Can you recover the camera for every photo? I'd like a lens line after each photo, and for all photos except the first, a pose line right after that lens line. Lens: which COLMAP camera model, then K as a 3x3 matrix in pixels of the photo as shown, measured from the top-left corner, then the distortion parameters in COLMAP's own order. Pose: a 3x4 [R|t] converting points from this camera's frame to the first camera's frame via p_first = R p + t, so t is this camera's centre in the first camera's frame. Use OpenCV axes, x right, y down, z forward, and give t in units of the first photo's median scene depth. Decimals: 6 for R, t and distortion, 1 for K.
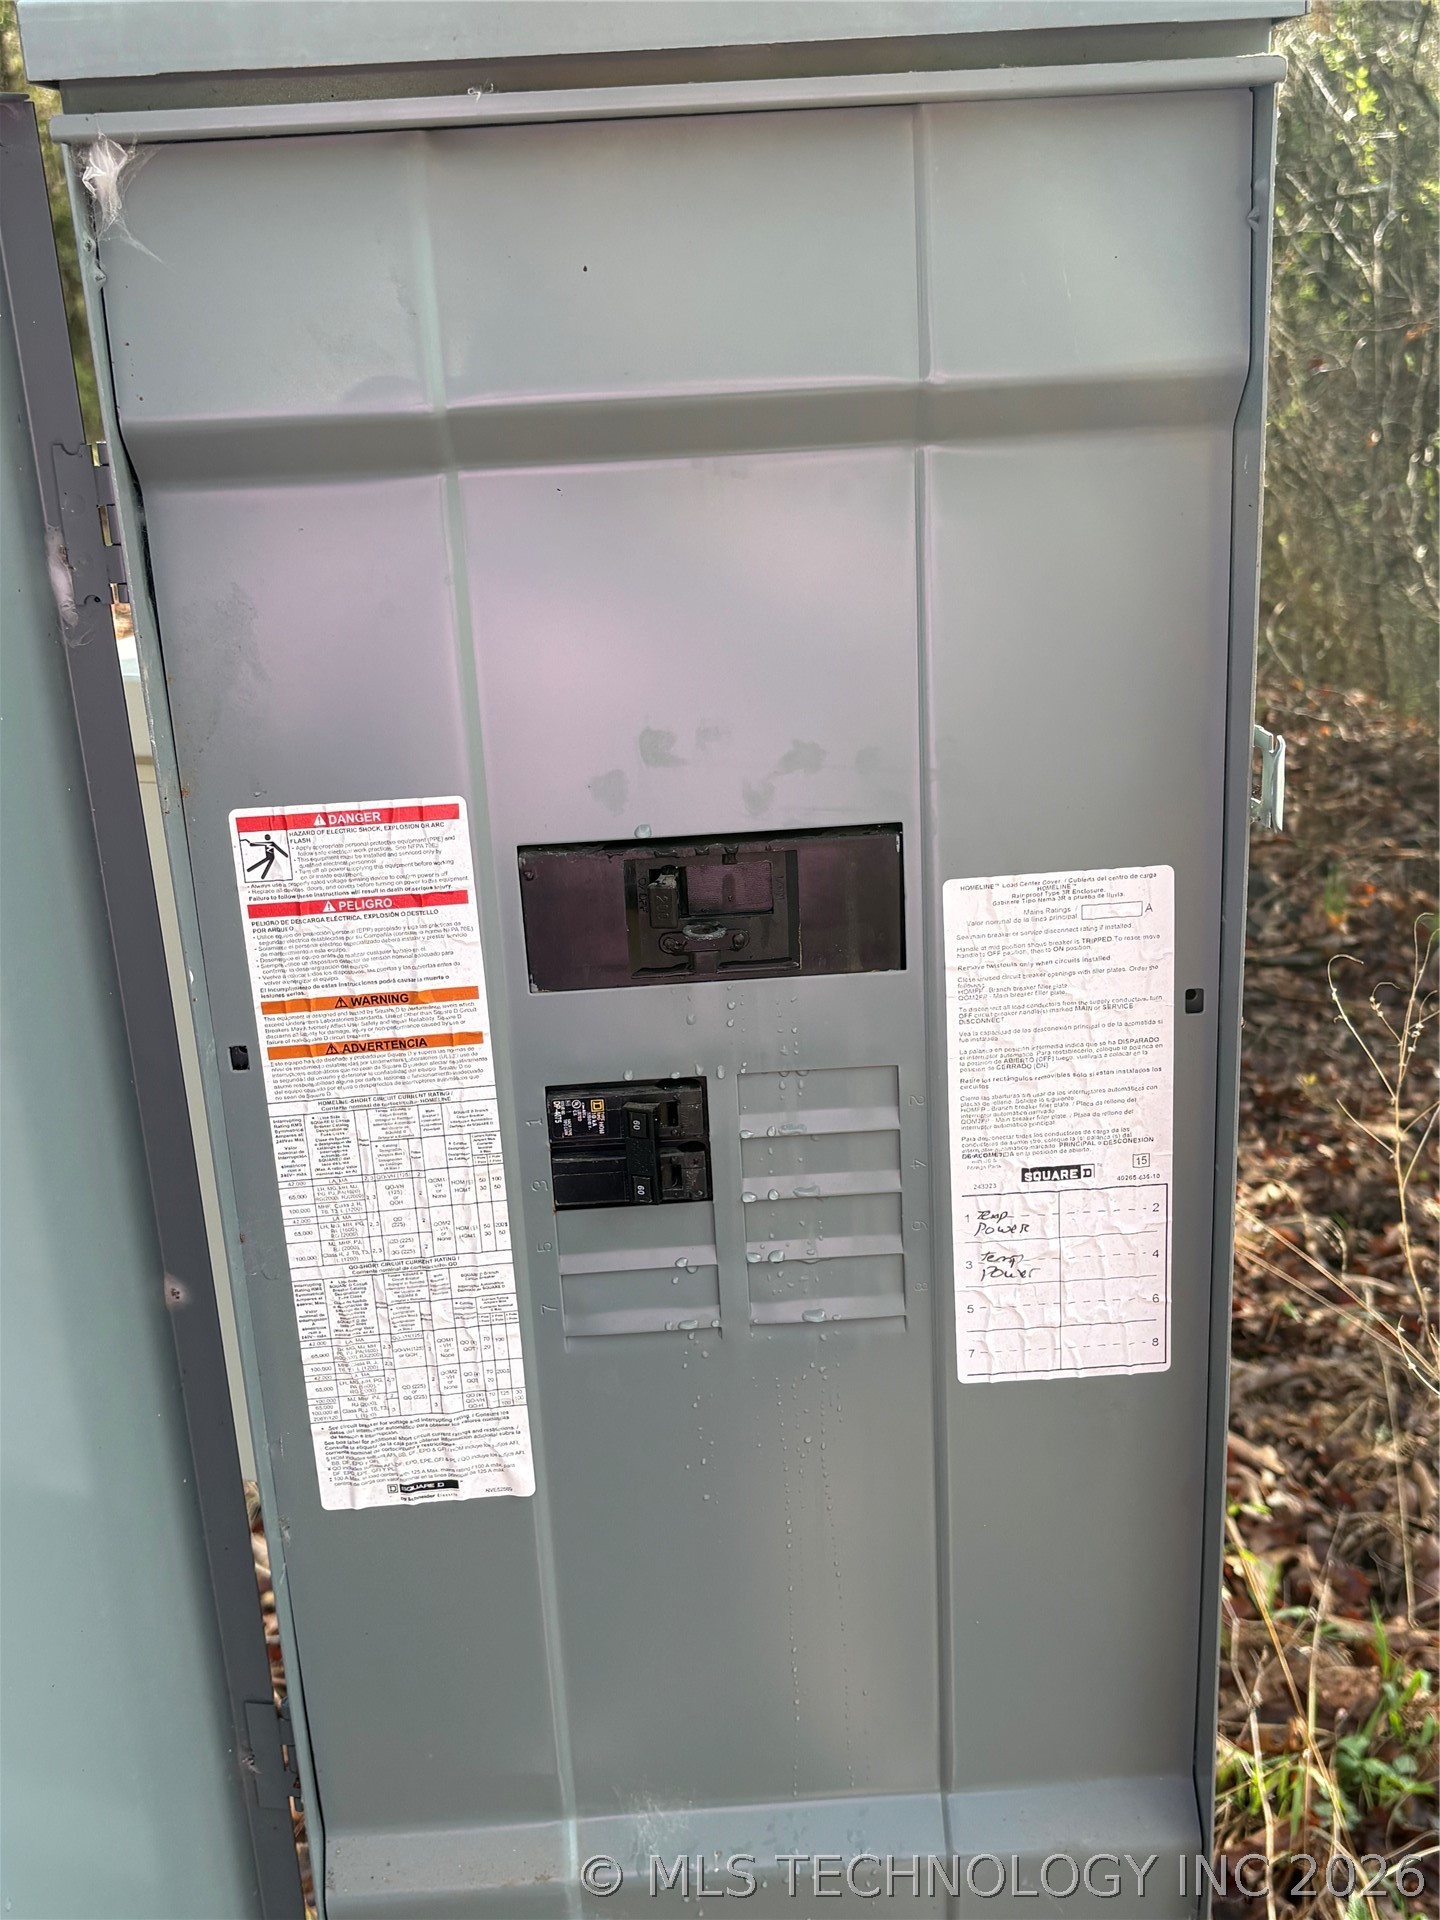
lens RADIAL K [[2060.8, 0, 718.1], [0, 2060.8, 958.2], [0, 0, 1]] dist [0.030827, 0.000000]
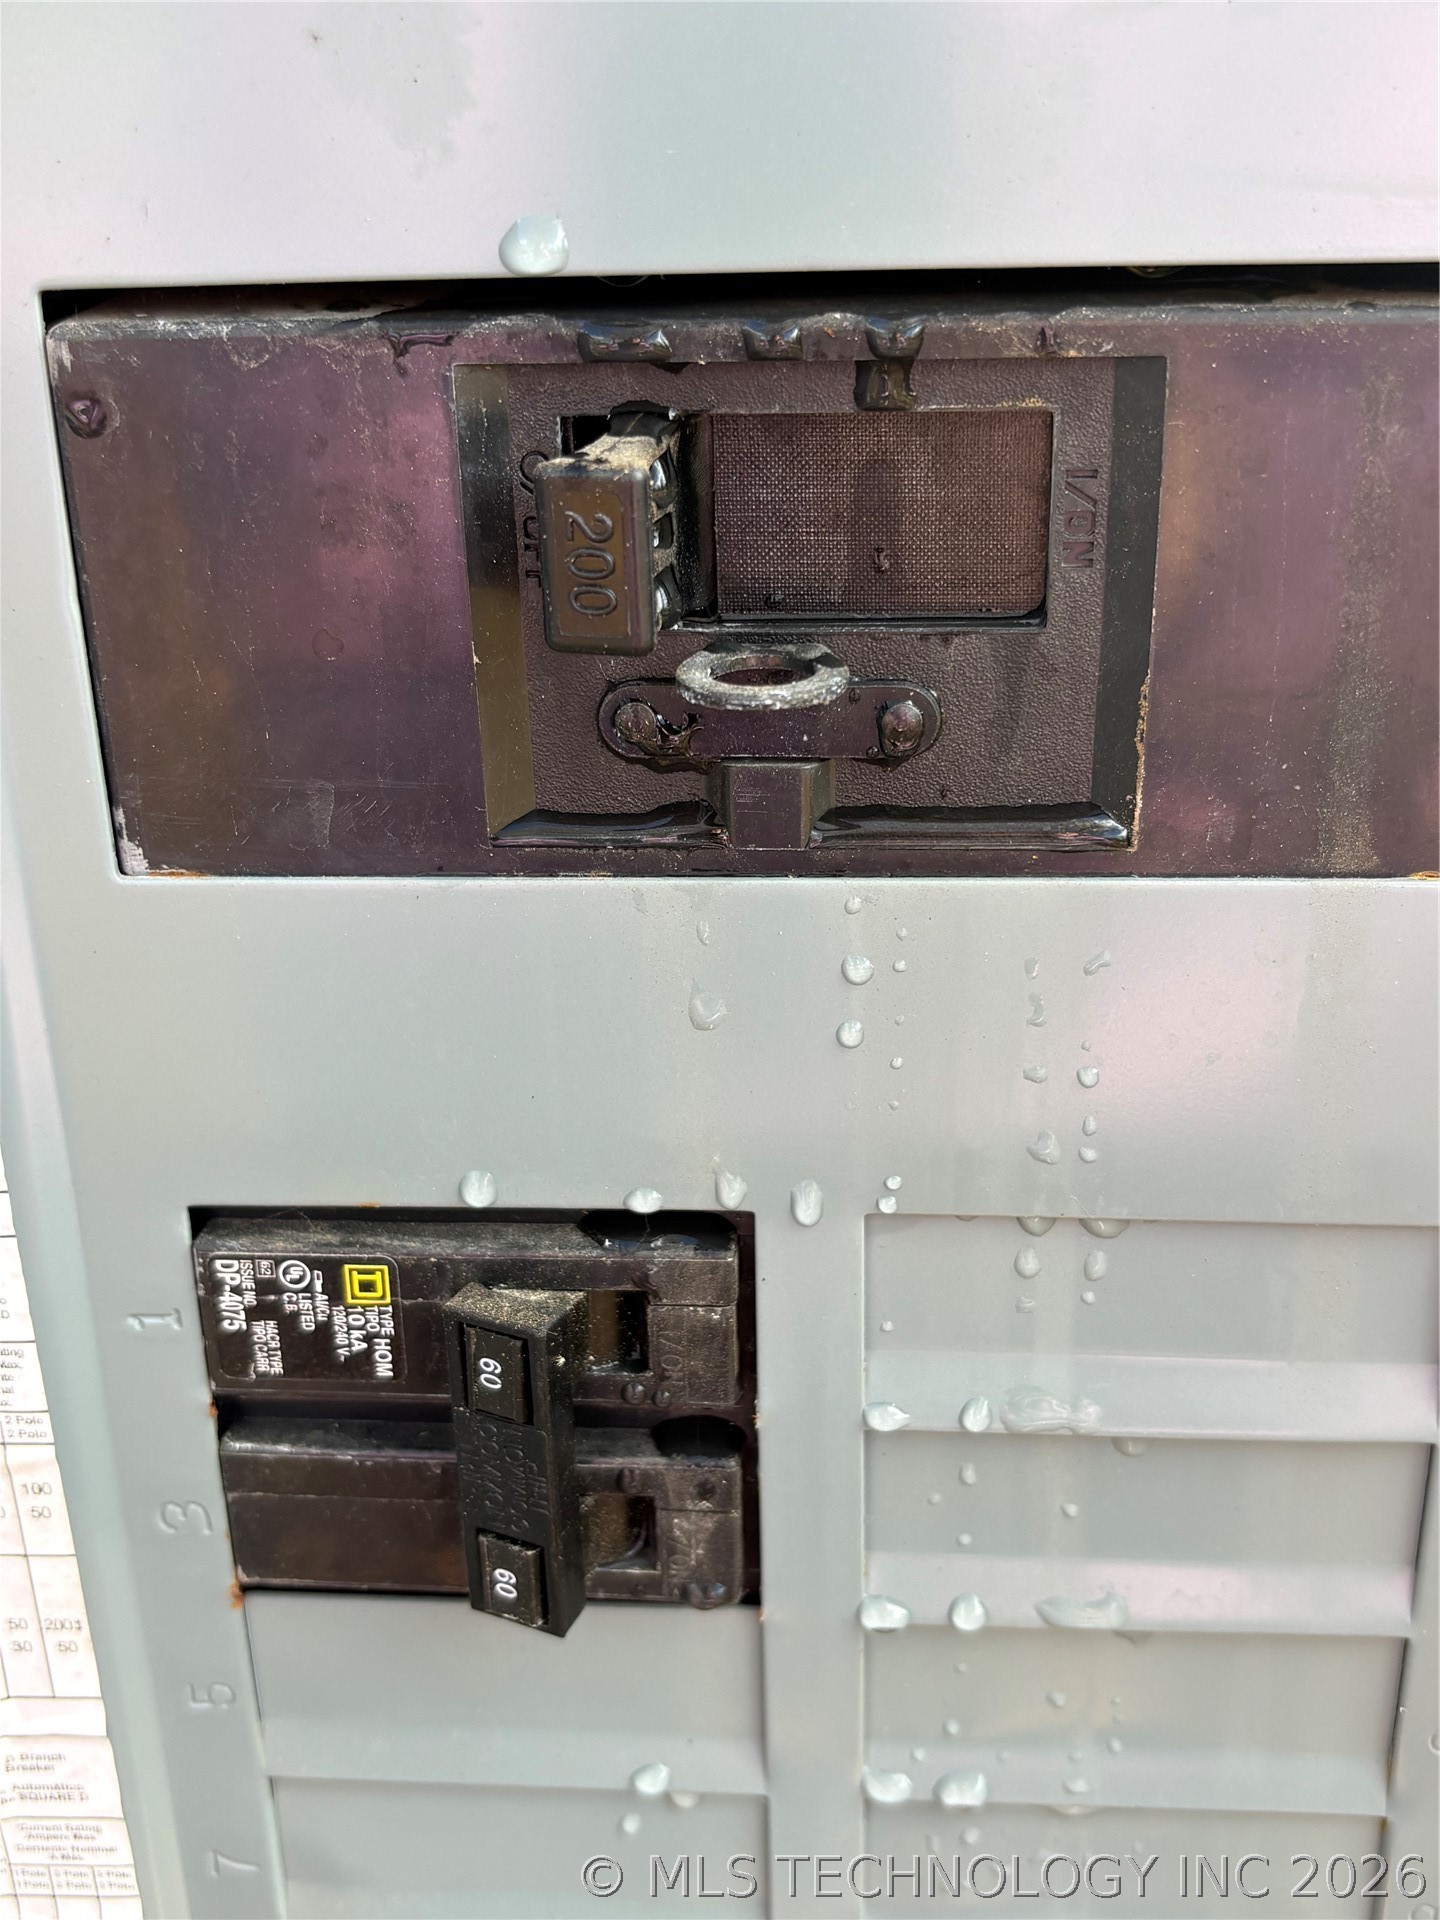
lens RADIAL K [[2060.8, 0, 723.0], [0, 2060.8, 974.0], [0, 0, 1]] dist [0.030827, 0.000000]
pose [[0.992858, 0.070642, -0.096134, 0.014607], [-0.063509, 0.995133, 0.075346, 0.004244], [0.100989, -0.068703, 0.992513, 0.724520]]
